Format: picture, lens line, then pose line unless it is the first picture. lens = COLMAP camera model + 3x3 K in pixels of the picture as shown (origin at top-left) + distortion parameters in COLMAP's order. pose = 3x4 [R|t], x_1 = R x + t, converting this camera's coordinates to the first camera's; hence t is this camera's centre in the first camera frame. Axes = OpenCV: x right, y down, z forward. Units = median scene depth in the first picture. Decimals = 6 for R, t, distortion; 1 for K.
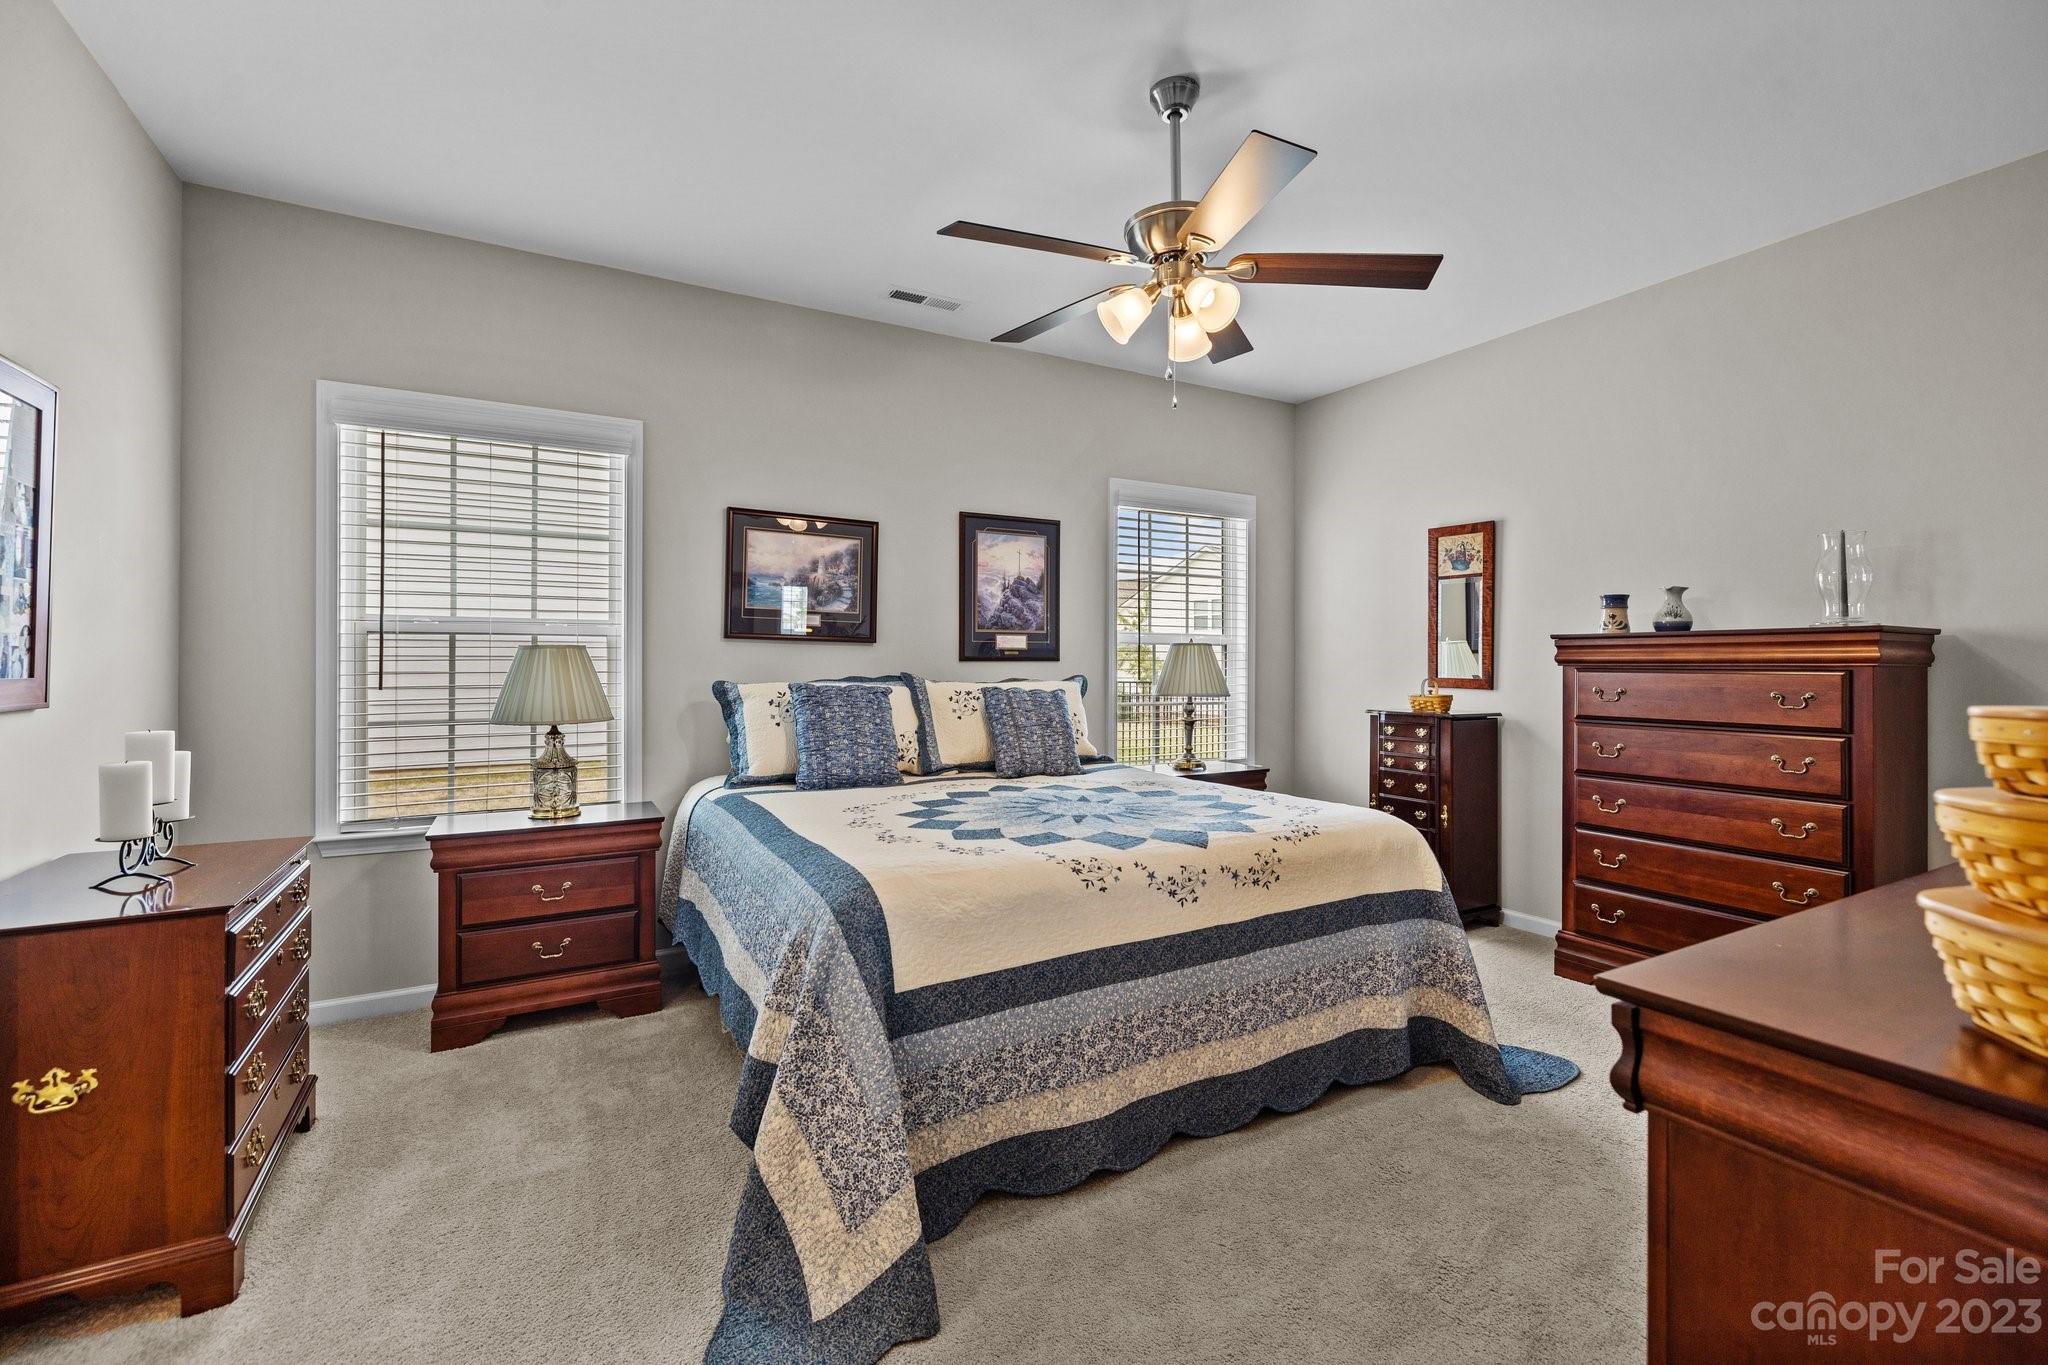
lens RADIAL K [[872.8, 0, 1019.3], [0, 872.8, 672.9], [0, 0, 1]] dist [-0.000135, -0.000194]
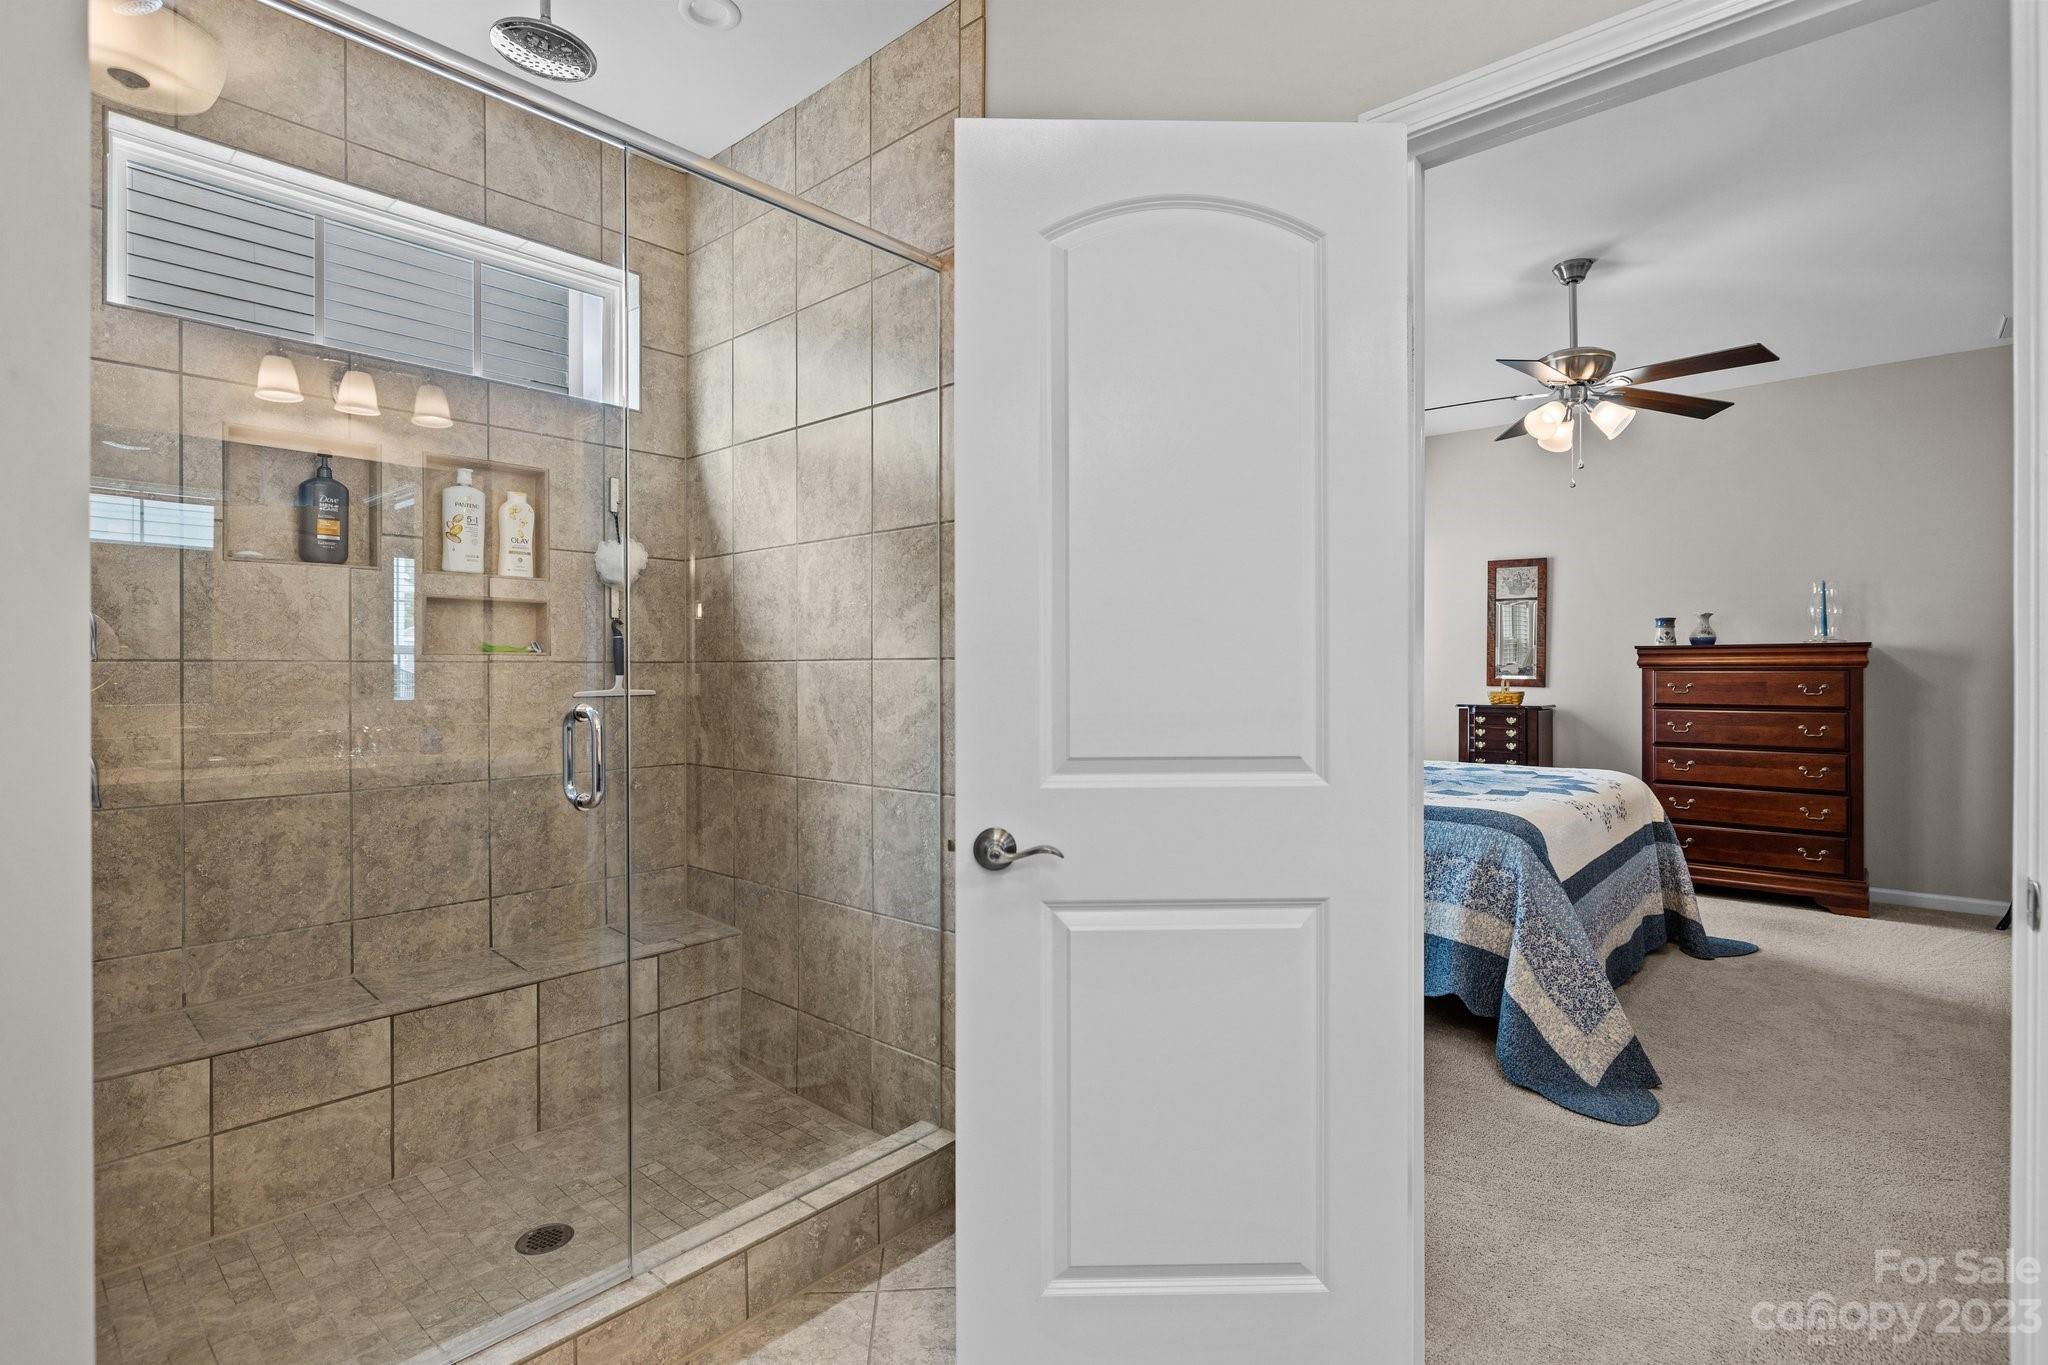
lens RADIAL K [[967.6, 0, 1024.0], [0, 967.6, 682.5], [0, 0, 1]] dist [-0.001040, -0.000111]
pose [[0.945107, -0.006393, 0.326699, -0.814694], [0.005722, 0.999979, 0.003016, 0.004266], [-0.326712, -0.000981, 0.945124, -0.137840]]
